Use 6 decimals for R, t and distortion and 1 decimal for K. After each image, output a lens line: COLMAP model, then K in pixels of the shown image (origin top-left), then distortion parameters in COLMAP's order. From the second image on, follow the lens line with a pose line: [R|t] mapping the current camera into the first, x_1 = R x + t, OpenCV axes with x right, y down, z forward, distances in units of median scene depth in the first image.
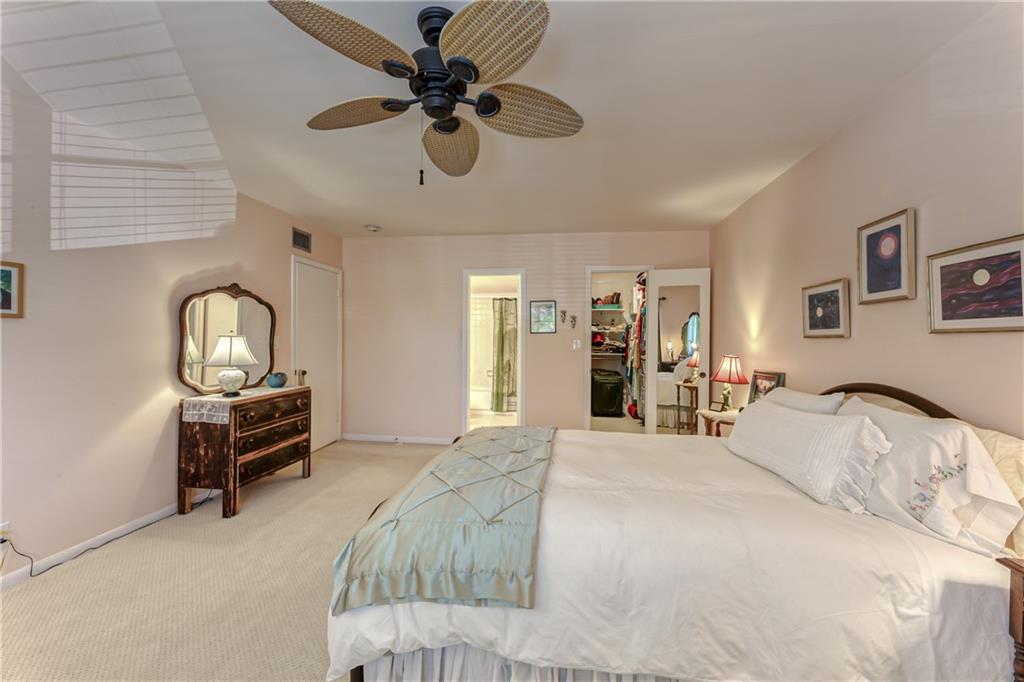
lens RADIAL K [[411.6, 0, 514.2], [0, 411.6, 341.0], [0, 0, 1]] dist [0.000391, 0.000126]
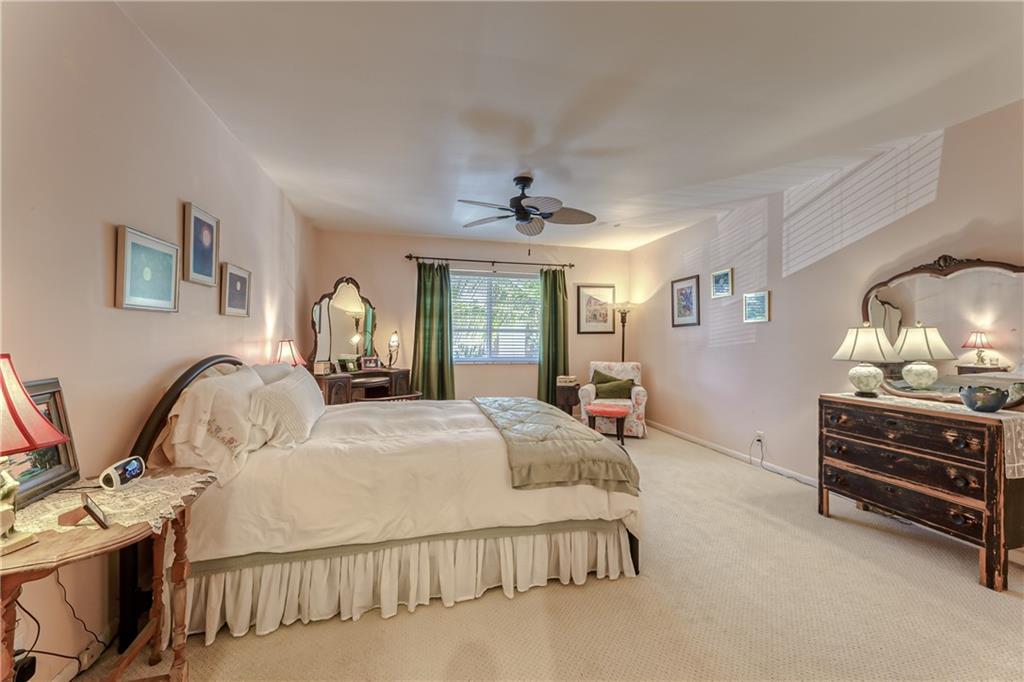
lens RADIAL K [[411.6, 0, 514.2], [0, 411.6, 341.0], [0, 0, 1]] dist [0.000391, 0.000126]
pose [[-0.925136, -0.013976, -0.379379, 0.303188], [-0.020471, 0.999705, 0.013091, 0.017731], [0.379084, 0.019877, -0.925149, 1.374006]]
